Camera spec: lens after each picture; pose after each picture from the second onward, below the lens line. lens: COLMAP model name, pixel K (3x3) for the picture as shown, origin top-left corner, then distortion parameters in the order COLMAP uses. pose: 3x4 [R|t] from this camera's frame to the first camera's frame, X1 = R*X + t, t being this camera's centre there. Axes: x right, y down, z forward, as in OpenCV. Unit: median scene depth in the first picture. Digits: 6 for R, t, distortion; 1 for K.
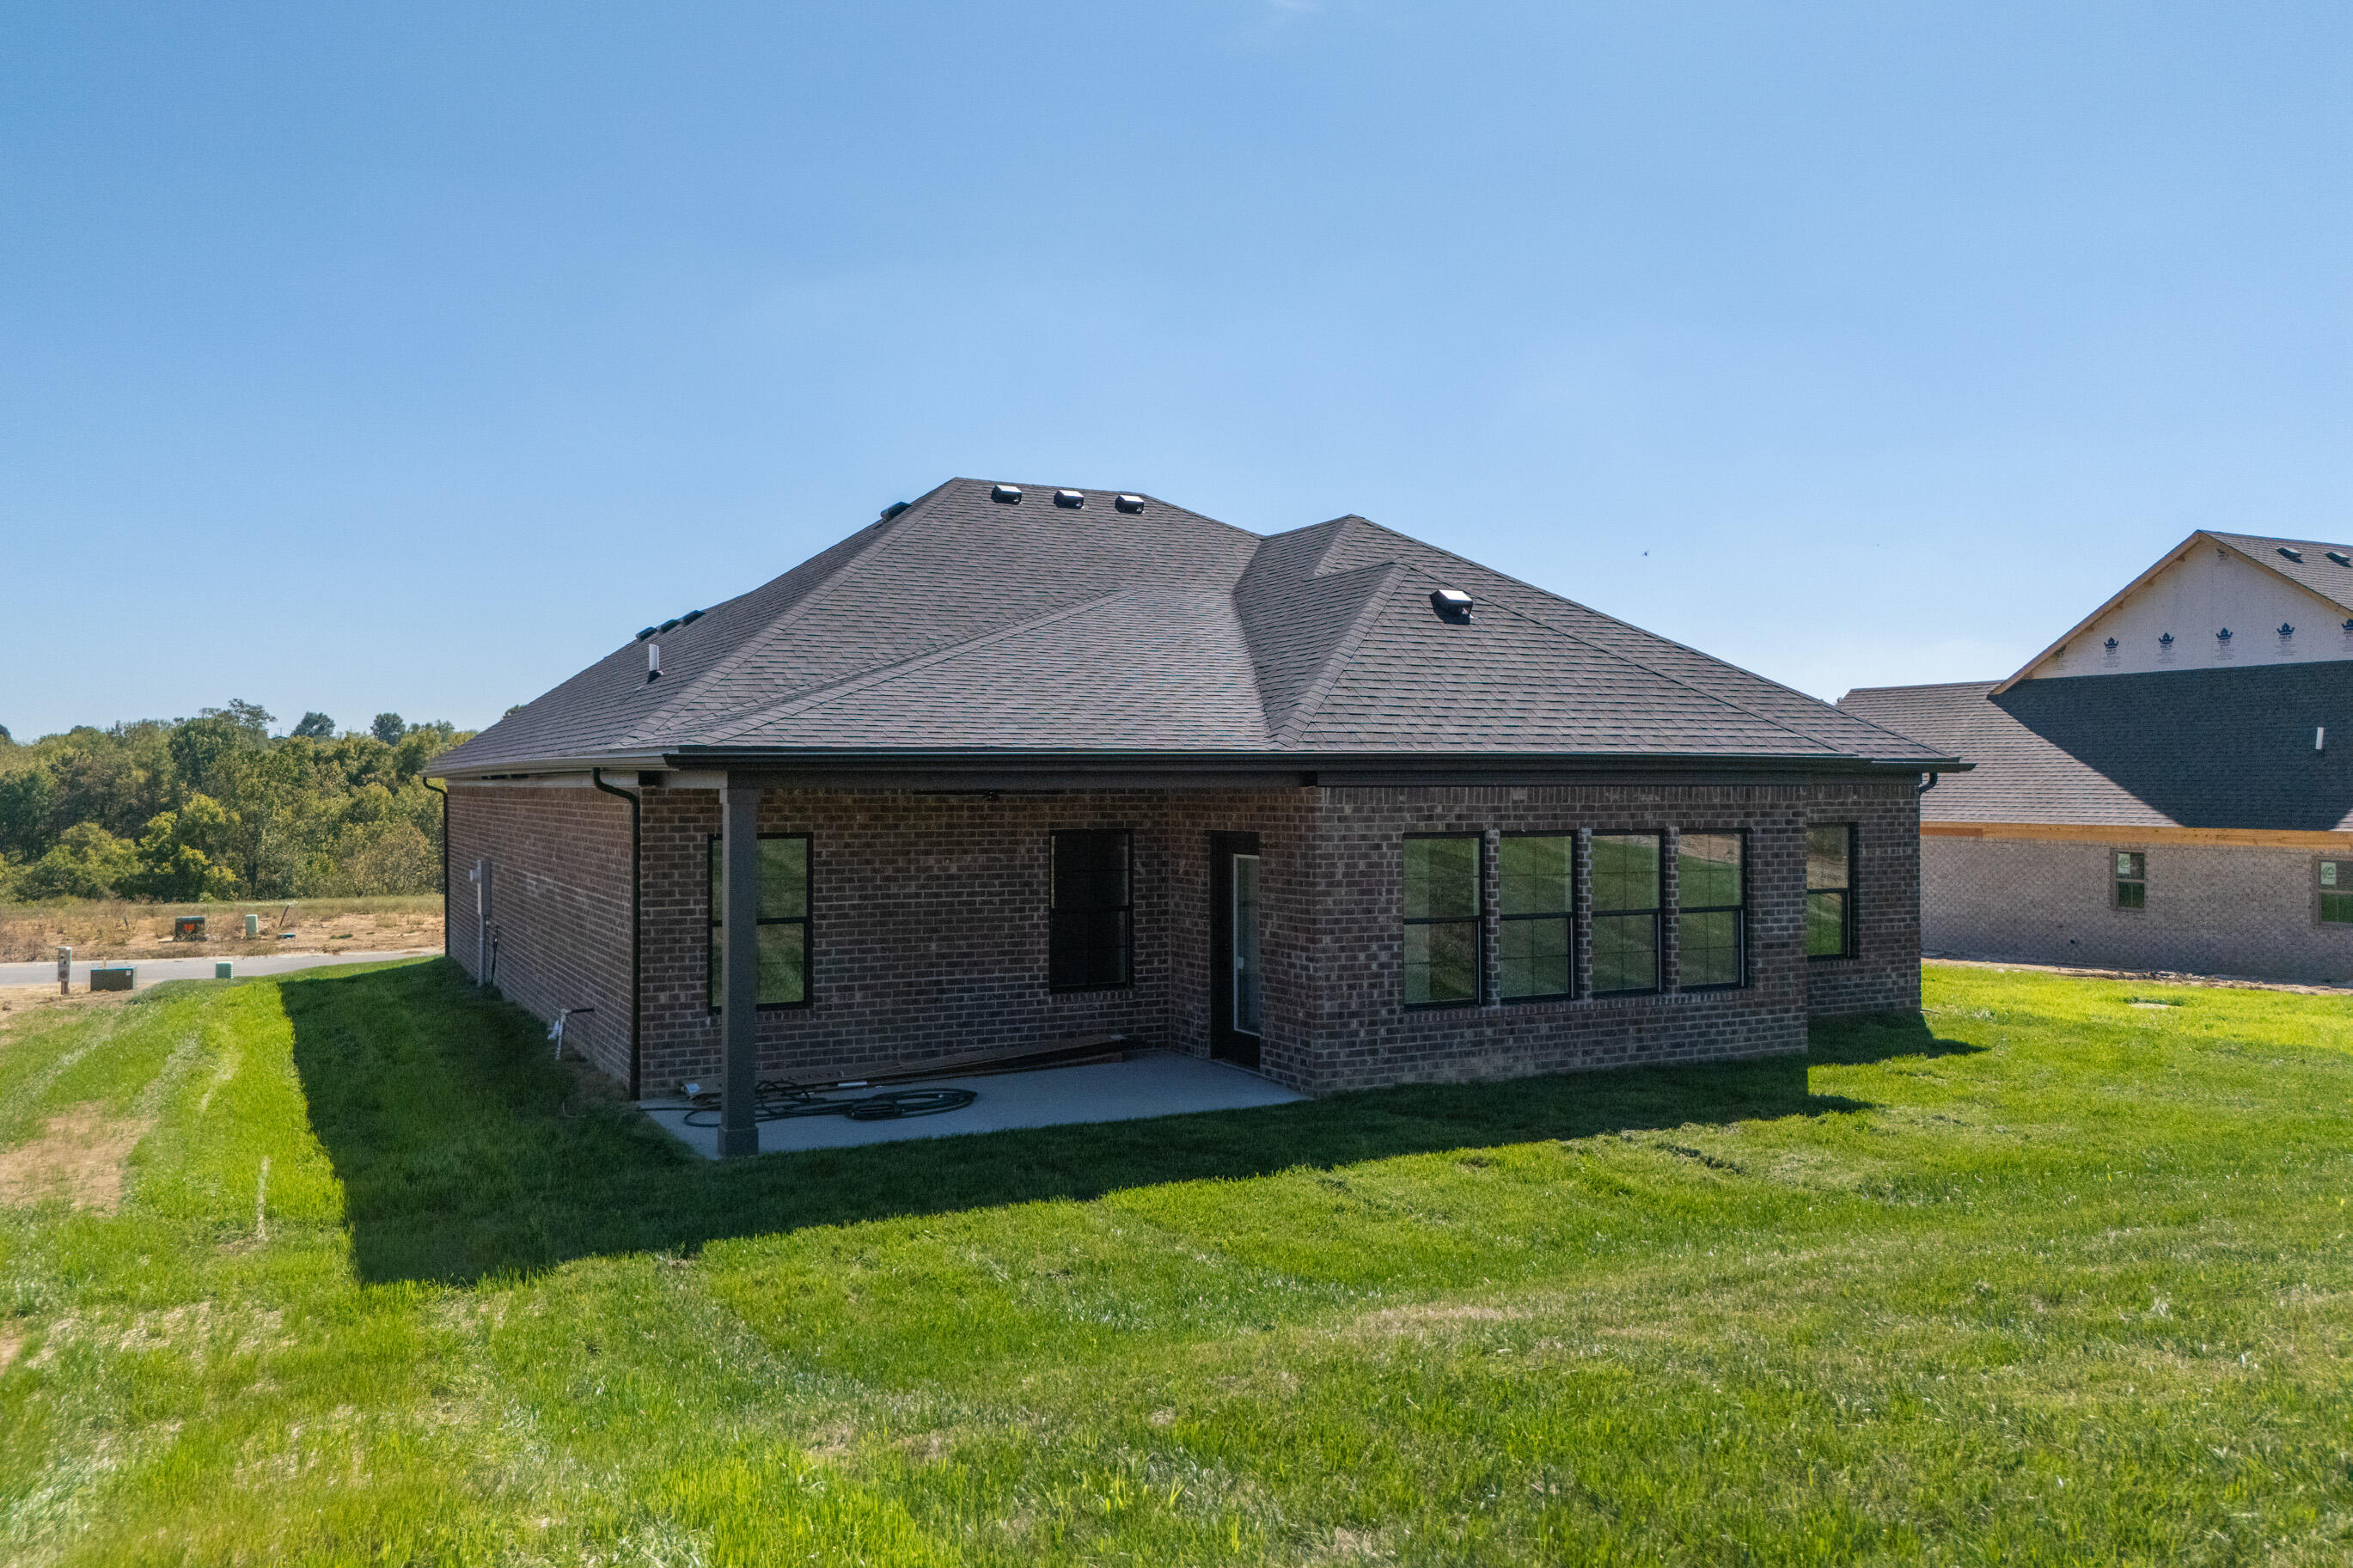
lens RADIAL K [[1728.7, 0, 1170.6], [0, 1728.7, 777.3], [0, 0, 1]] dist [0.061328, -0.055005]
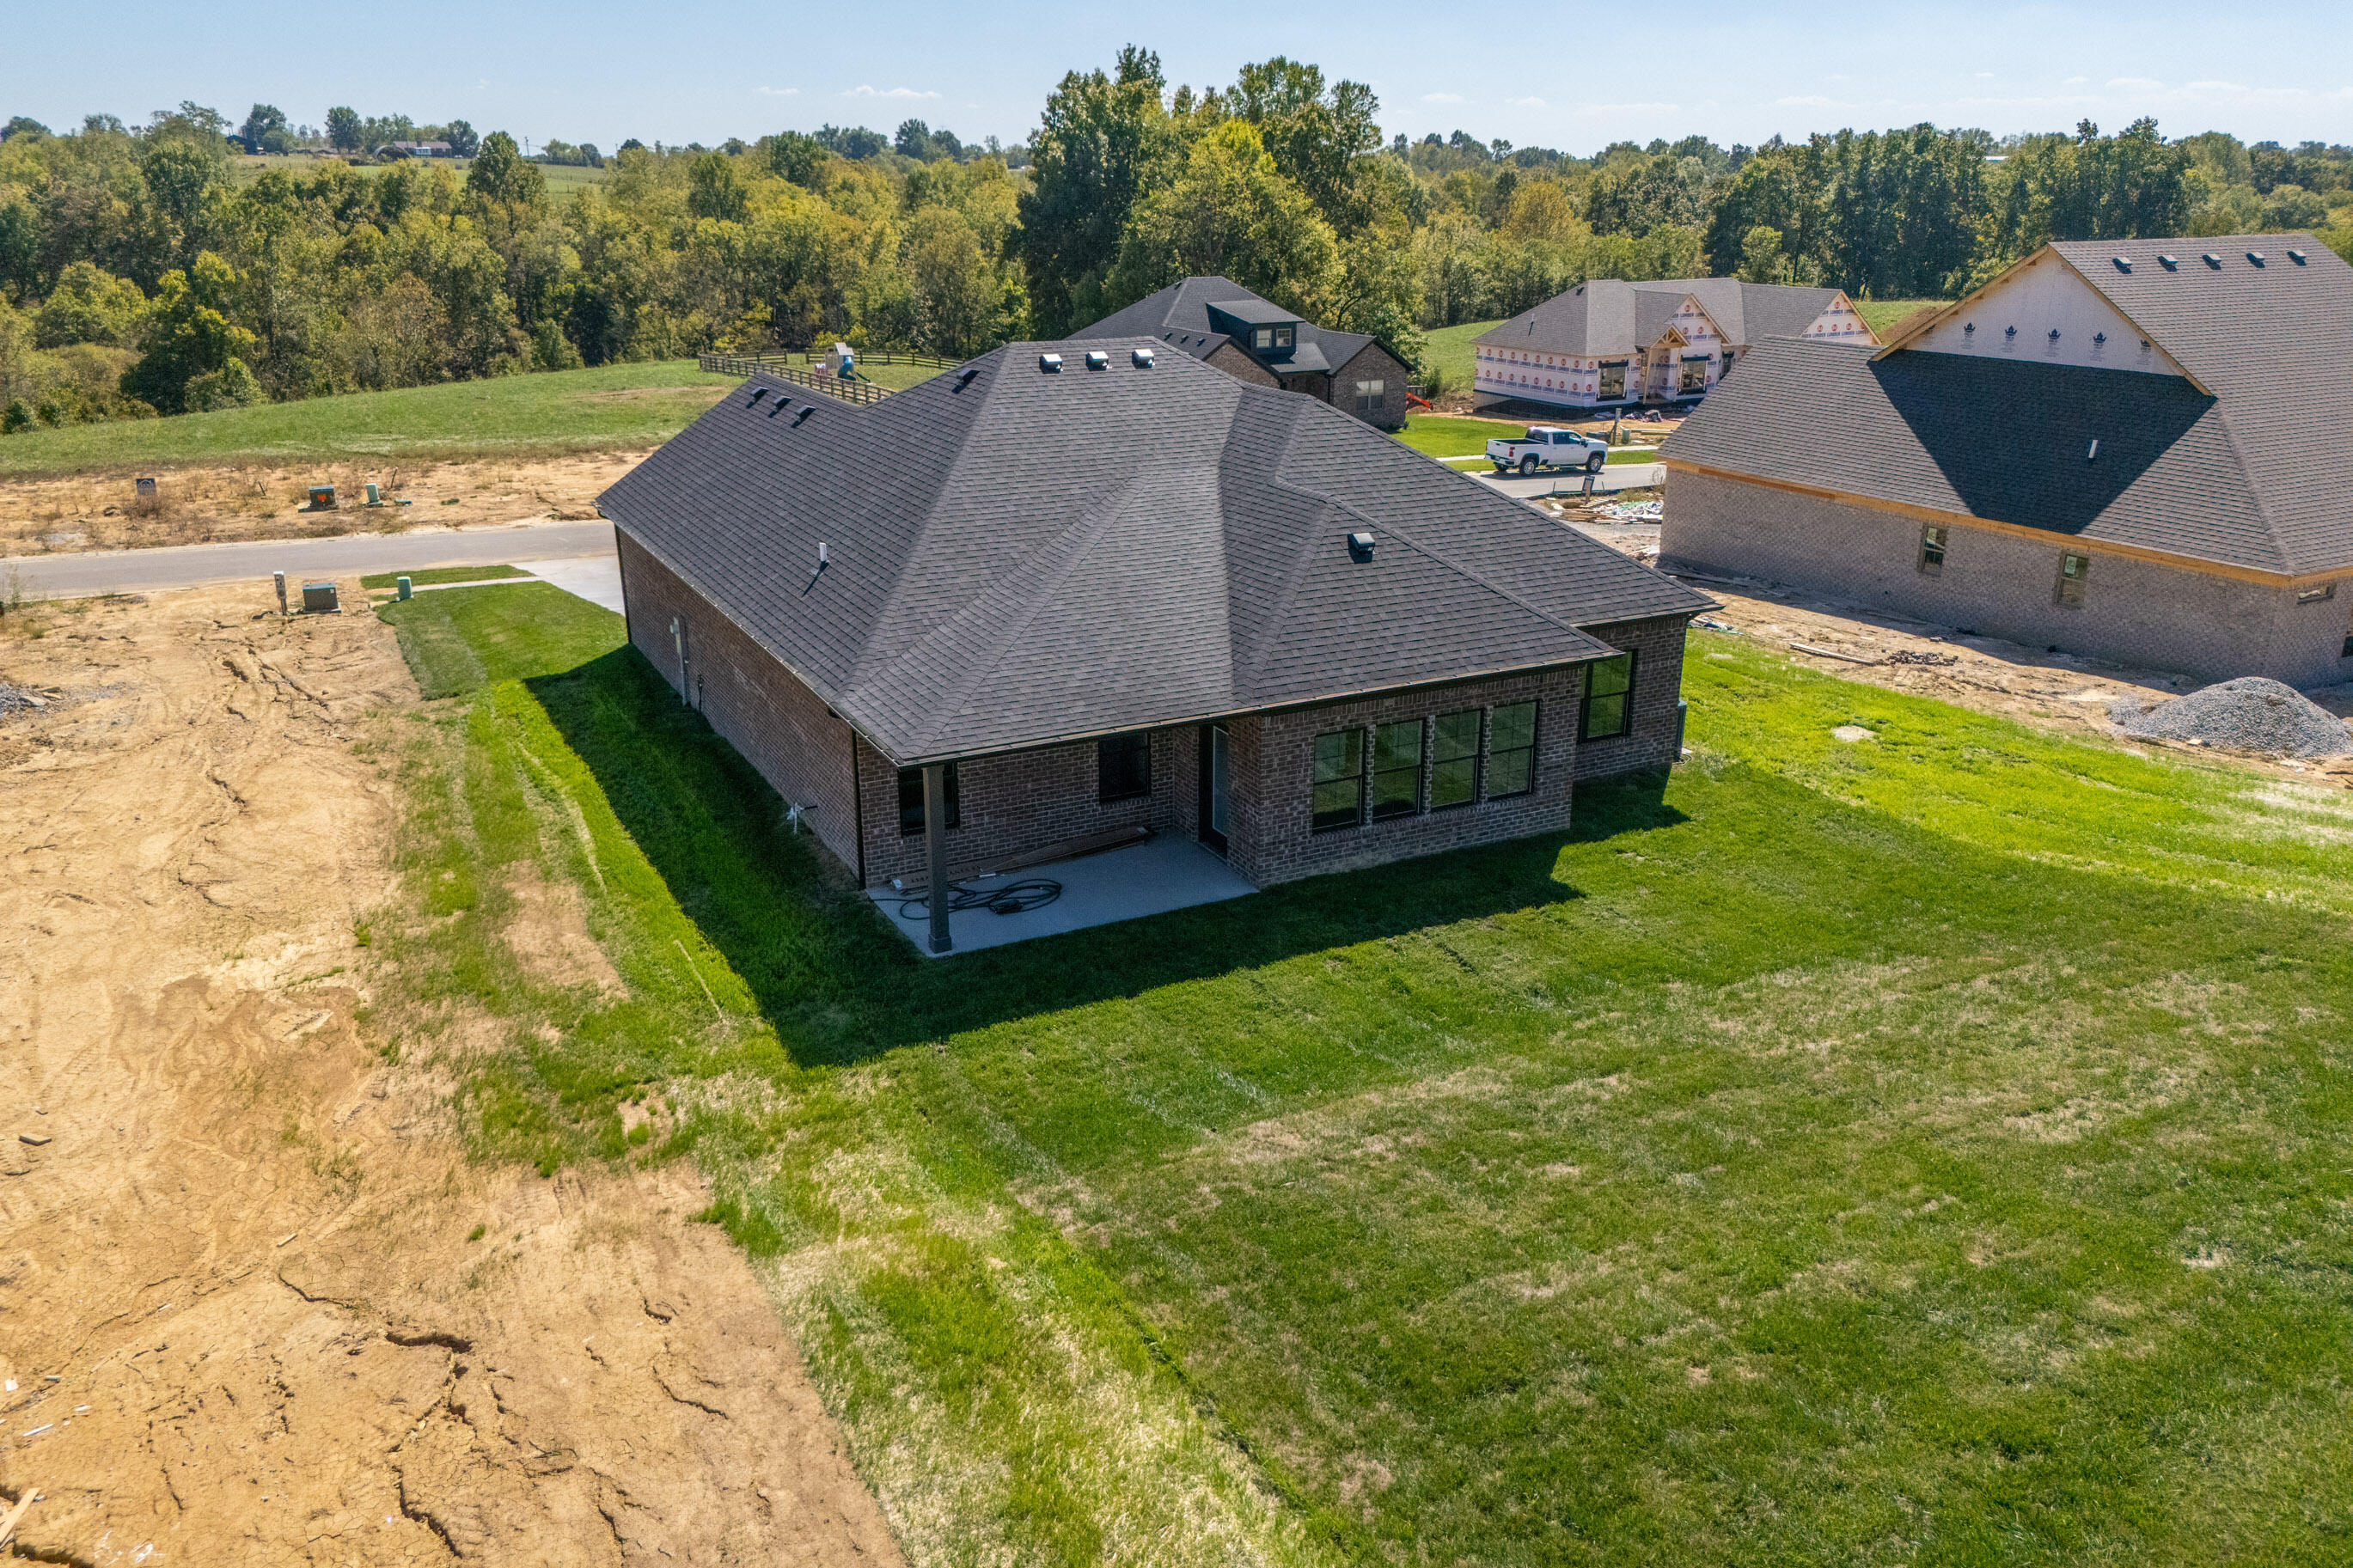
lens RADIAL K [[1728.7, 0, 1174.6], [0, 1728.7, 783.5], [0, 0, 1]] dist [0.061328, -0.055005]
pose [[0.999994, 0.002837, 0.002213, -0.002982], [-0.003414, 0.942294, 0.334769, -0.443337], [-0.001136, -0.334774, 0.942298, -0.529649]]
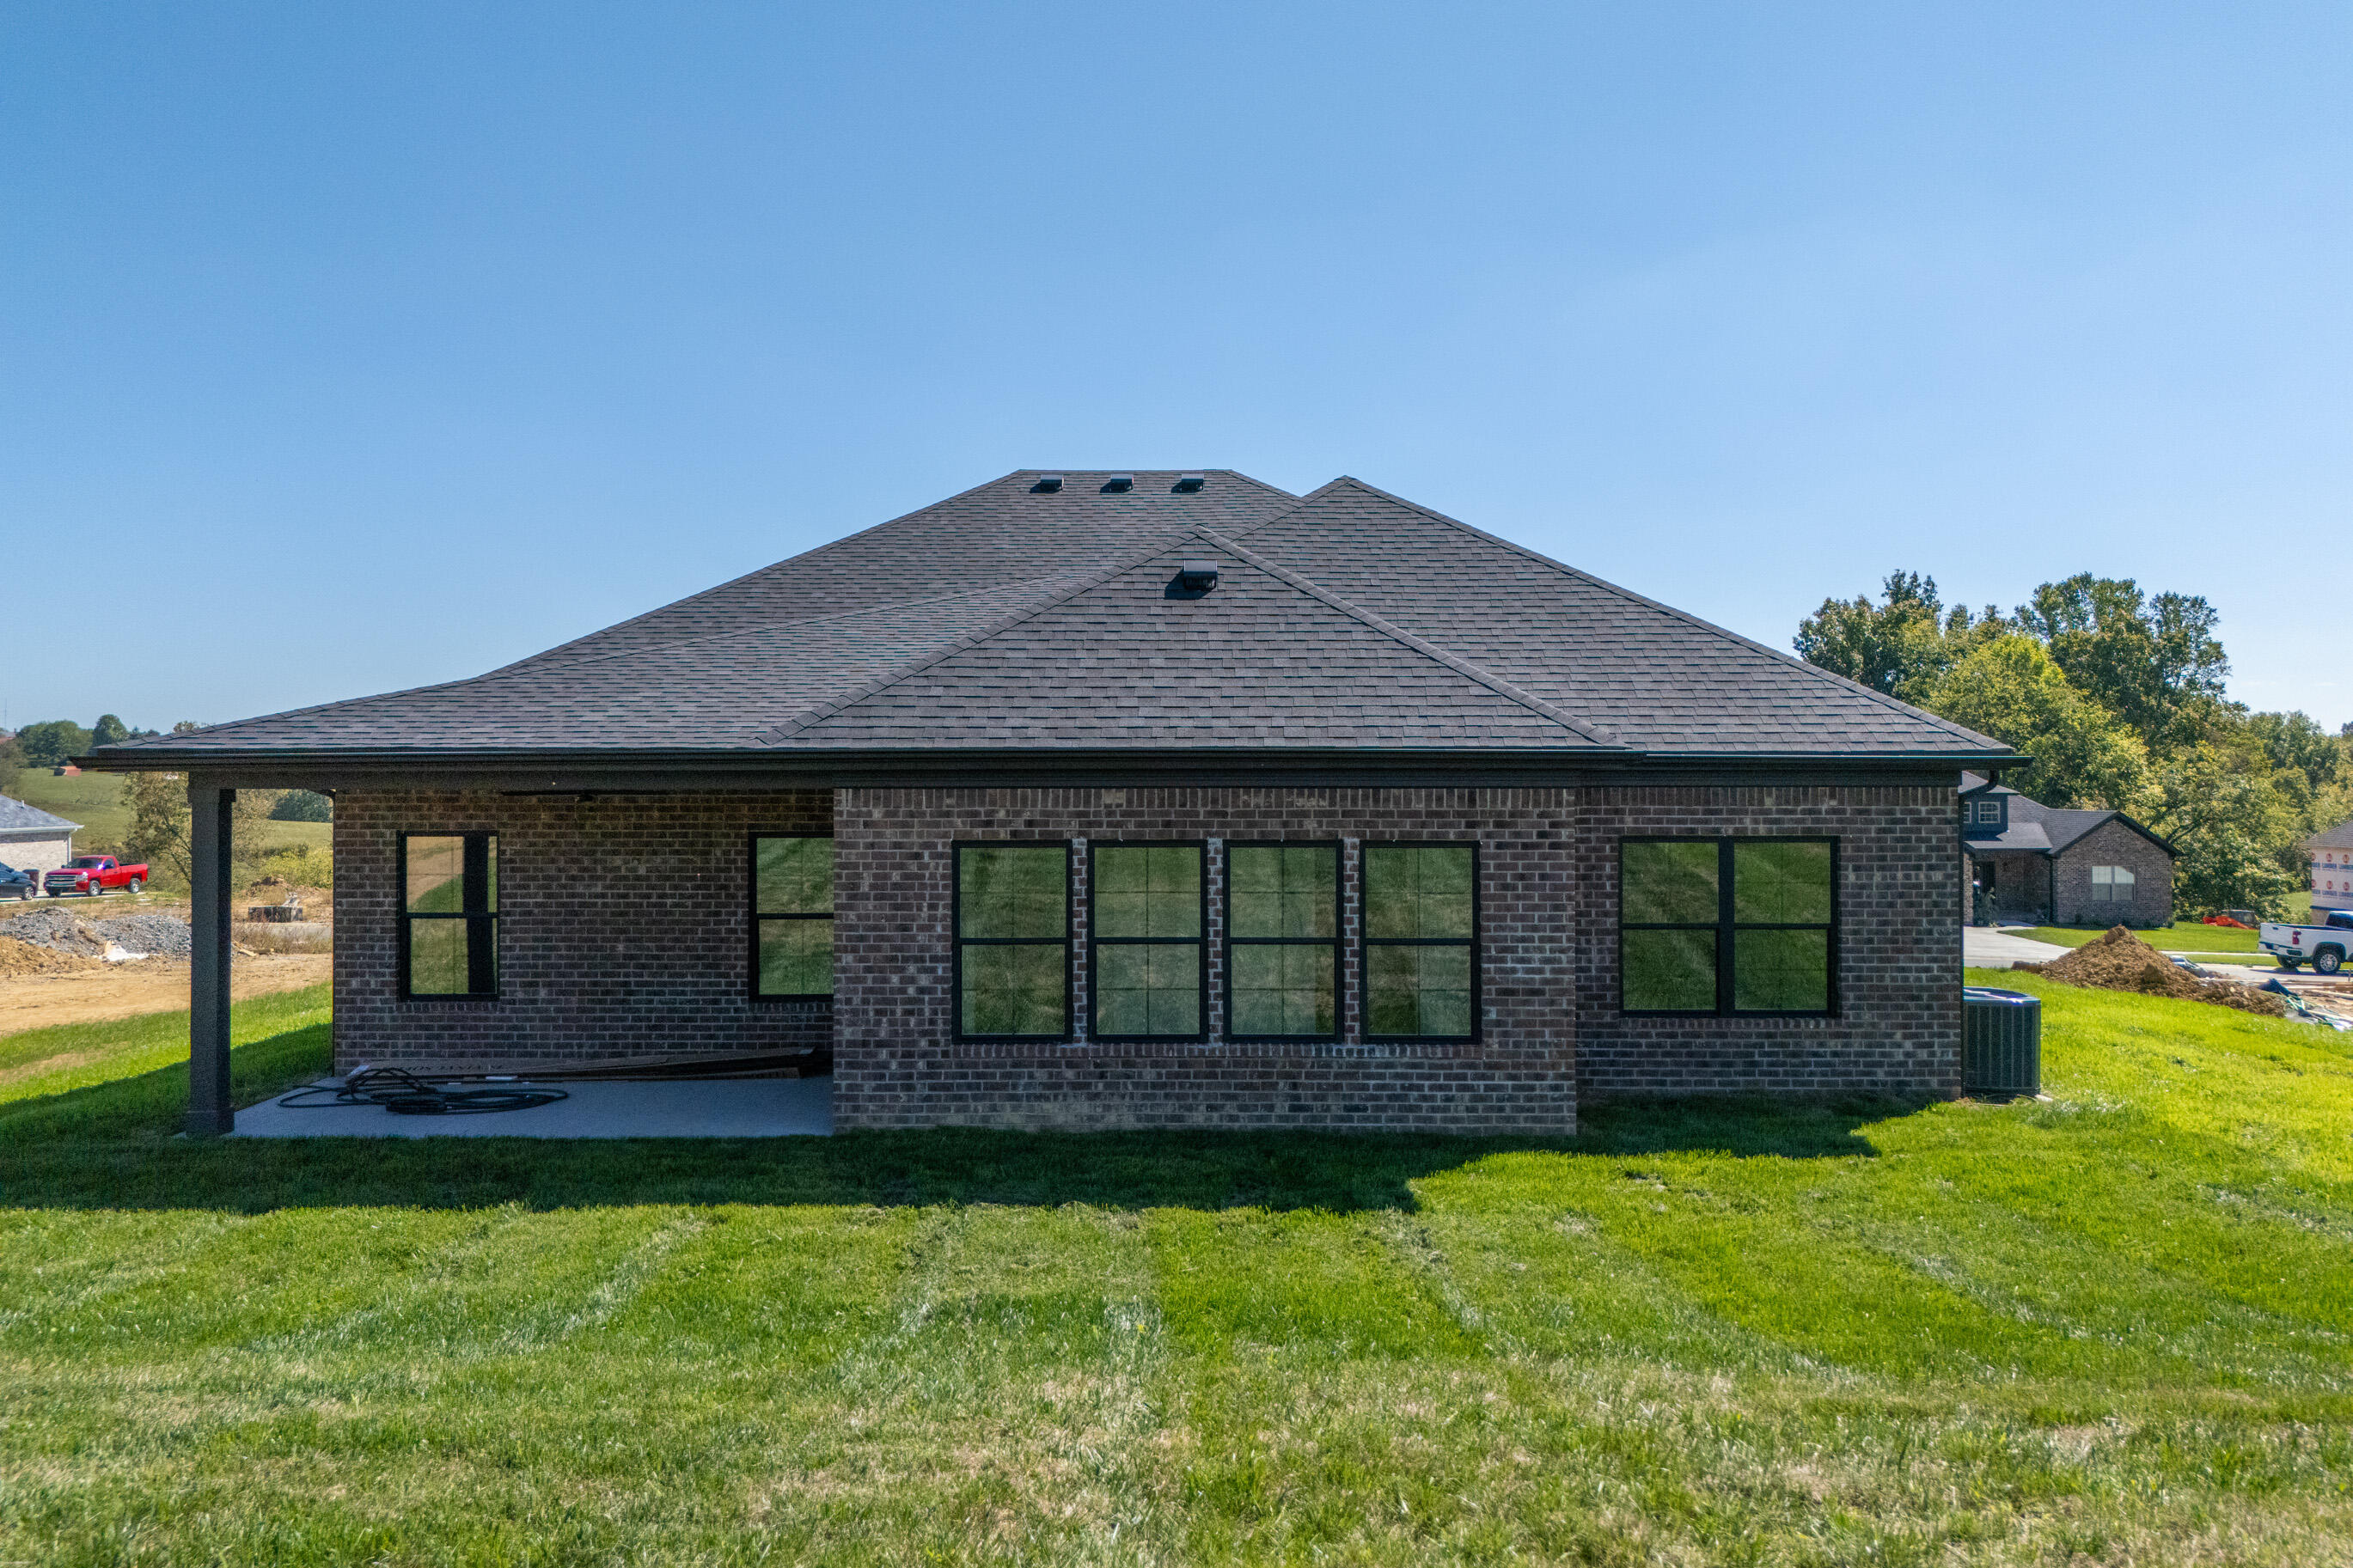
lens RADIAL K [[1728.7, 0, 1192.9], [0, 1728.7, 798.2], [0, 0, 1]] dist [0.061328, -0.055005]
pose [[0.891576, 0.005520, -0.452838, 0.597941], [0.000313, 0.999918, 0.012806, -0.000559], [0.452872, -0.011559, 0.891501, 0.253776]]
